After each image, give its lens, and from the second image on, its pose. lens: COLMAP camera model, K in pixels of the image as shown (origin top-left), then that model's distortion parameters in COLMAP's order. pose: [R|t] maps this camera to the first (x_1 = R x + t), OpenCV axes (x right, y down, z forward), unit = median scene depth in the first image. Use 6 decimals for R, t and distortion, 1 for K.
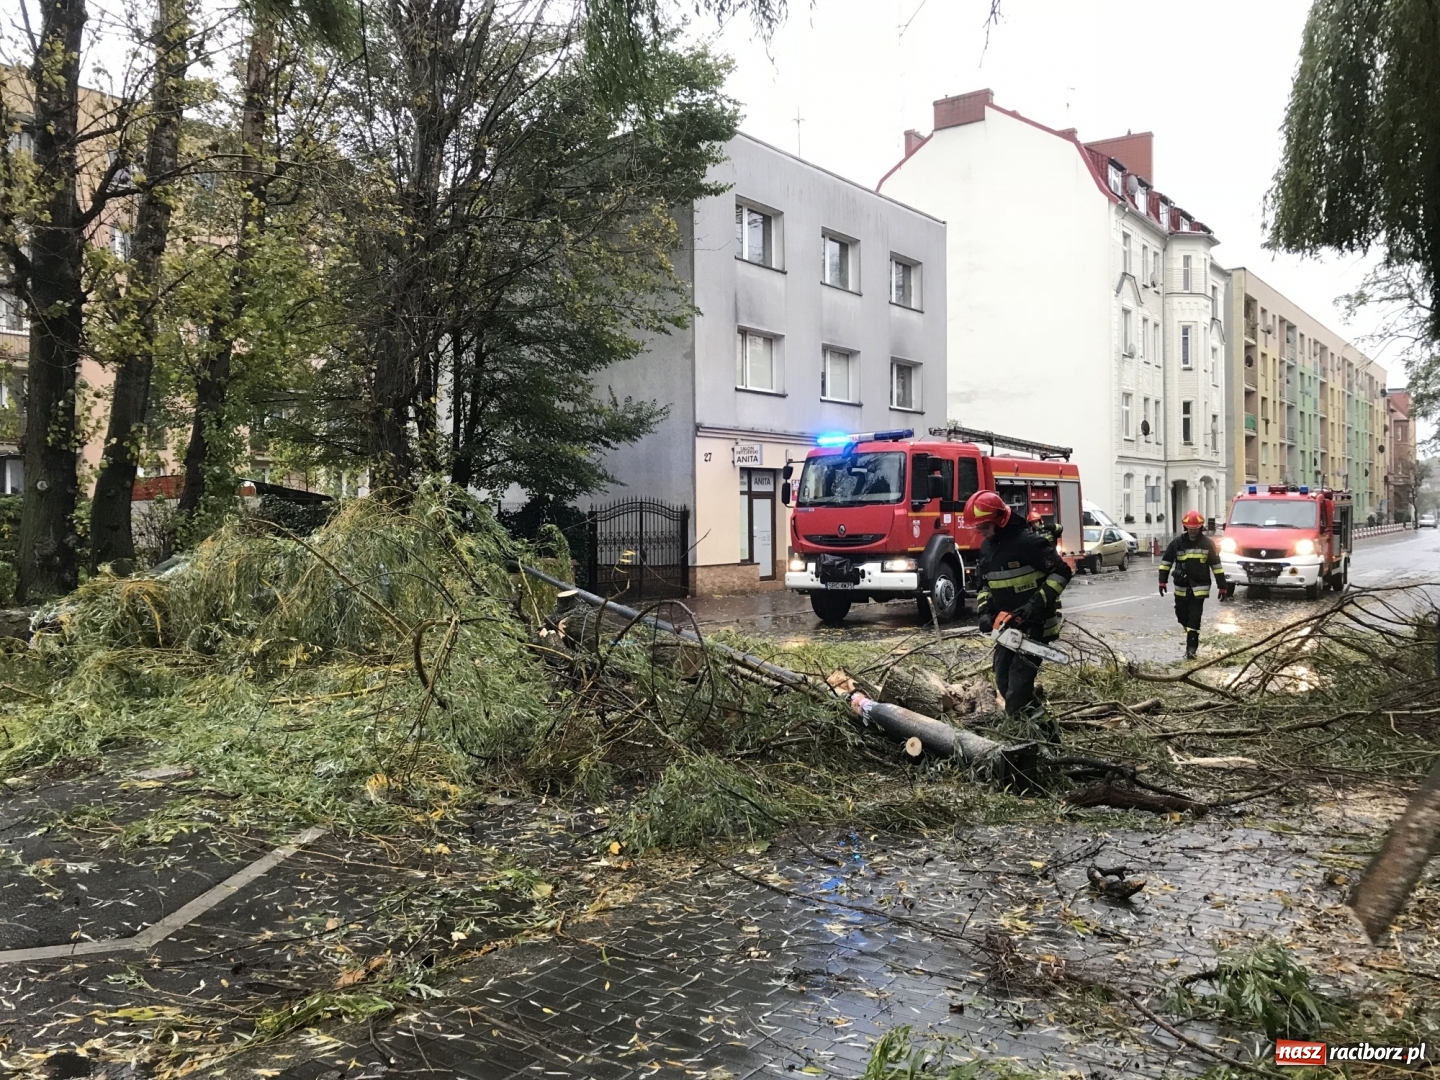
lens RADIAL K [[1181.6, 0, 720.0], [0, 1181.6, 540.0], [0, 0, 1]] dist [0.083234, -0.137435]
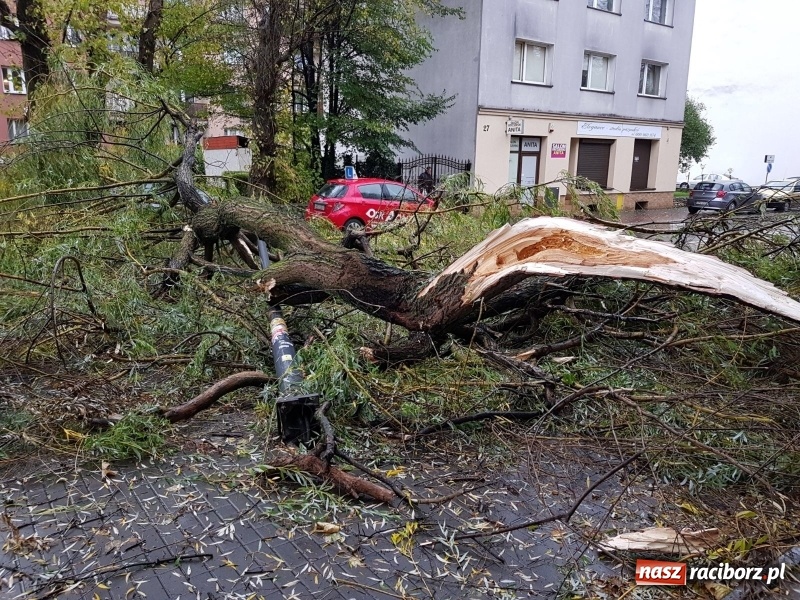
lens RADIAL K [[623.1, 0, 396.7], [0, 623.1, 298.7], [0, 0, 1]] dist [0.069197, -0.114746]
pose [[0.950541, 0.089735, -0.297356, 0.090022], [-0.030517, 0.979707, 0.198100, -0.005789], [0.309098, -0.179228, 0.933989, 0.091332]]
